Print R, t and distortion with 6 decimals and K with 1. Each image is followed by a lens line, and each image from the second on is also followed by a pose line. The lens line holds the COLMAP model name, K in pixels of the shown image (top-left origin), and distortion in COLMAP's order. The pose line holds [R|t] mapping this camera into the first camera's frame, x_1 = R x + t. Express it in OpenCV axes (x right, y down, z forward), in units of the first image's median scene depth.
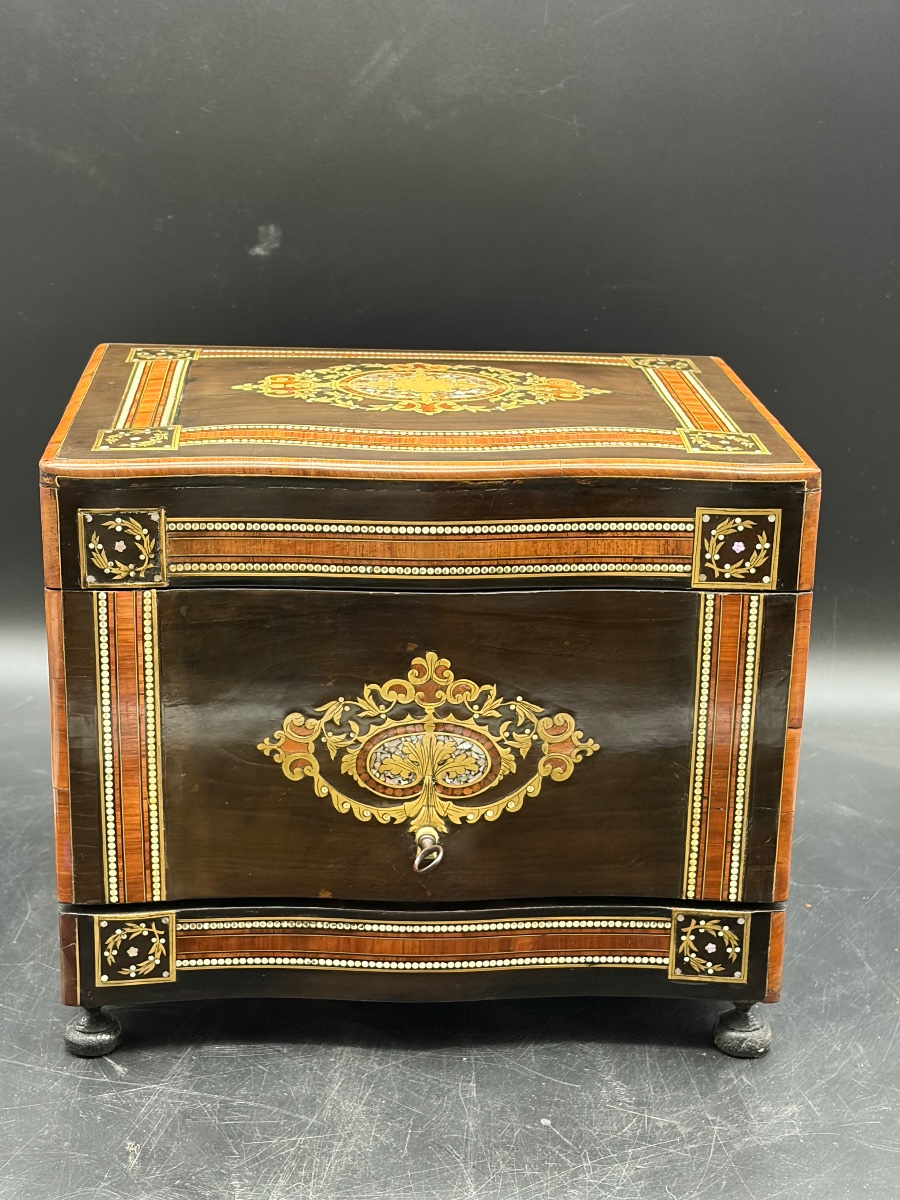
lens RADIAL K [[2022.0, 0, 458.2], [0, 2022.0, 599.8], [0, 0, 1]] dist [0.092783, 0.000000]
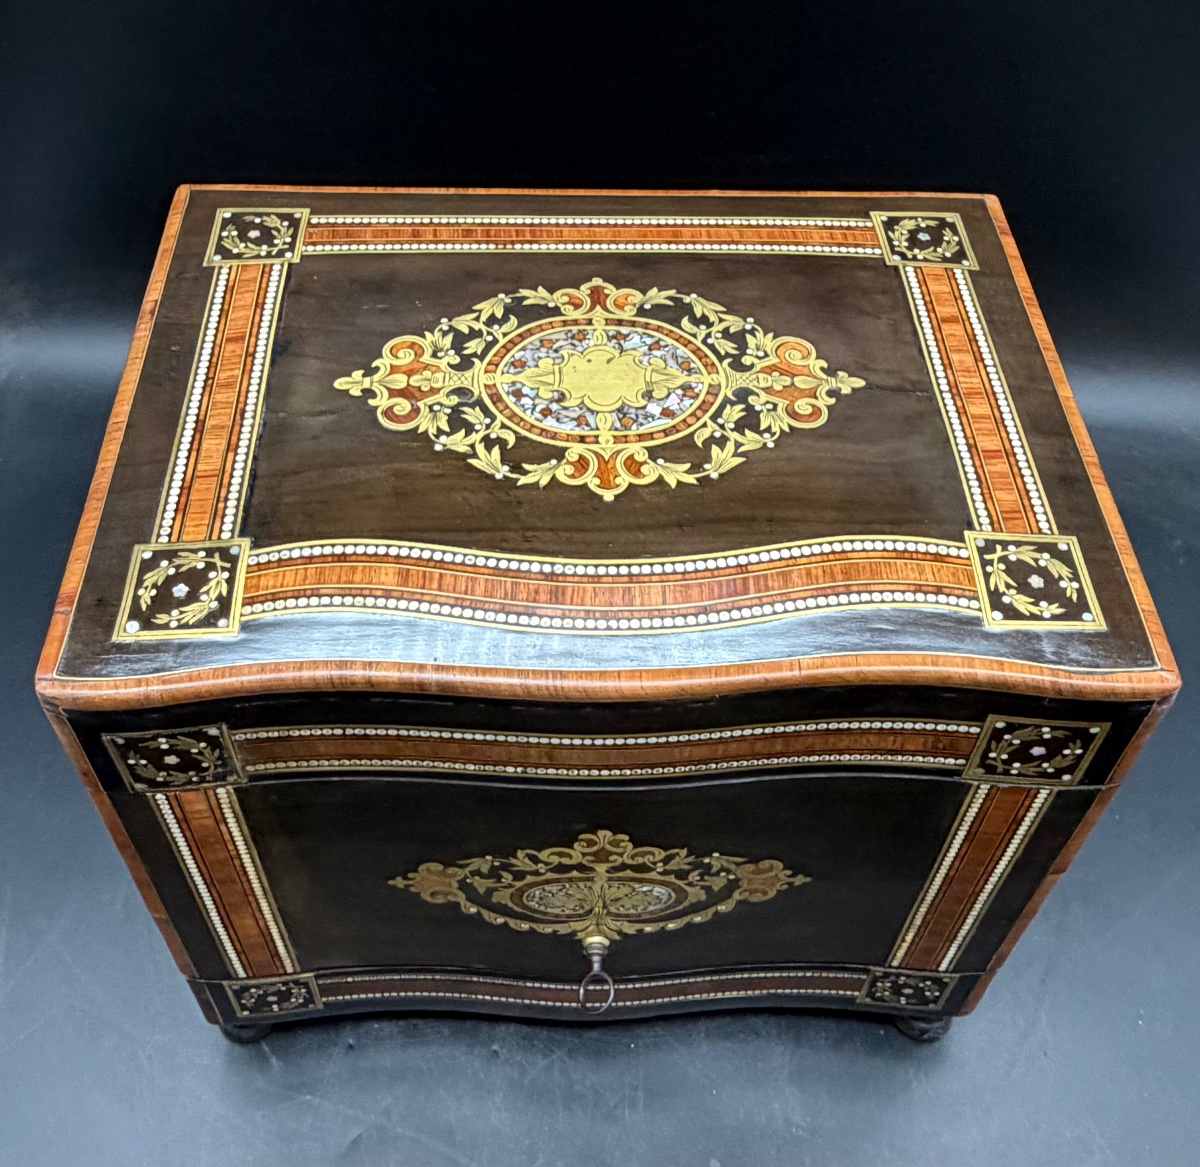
lens RADIAL K [[1356.9, 0, 575.5], [0, 1356.9, 559.2], [0, 0, 1]] dist [-0.020437, 0.000000]
pose [[0.999126, 0.027309, -0.031652, -0.010536], [-0.007735, 0.864829, 0.502007, -0.312457], [0.041083, -0.501323, 0.864284, 0.597695]]
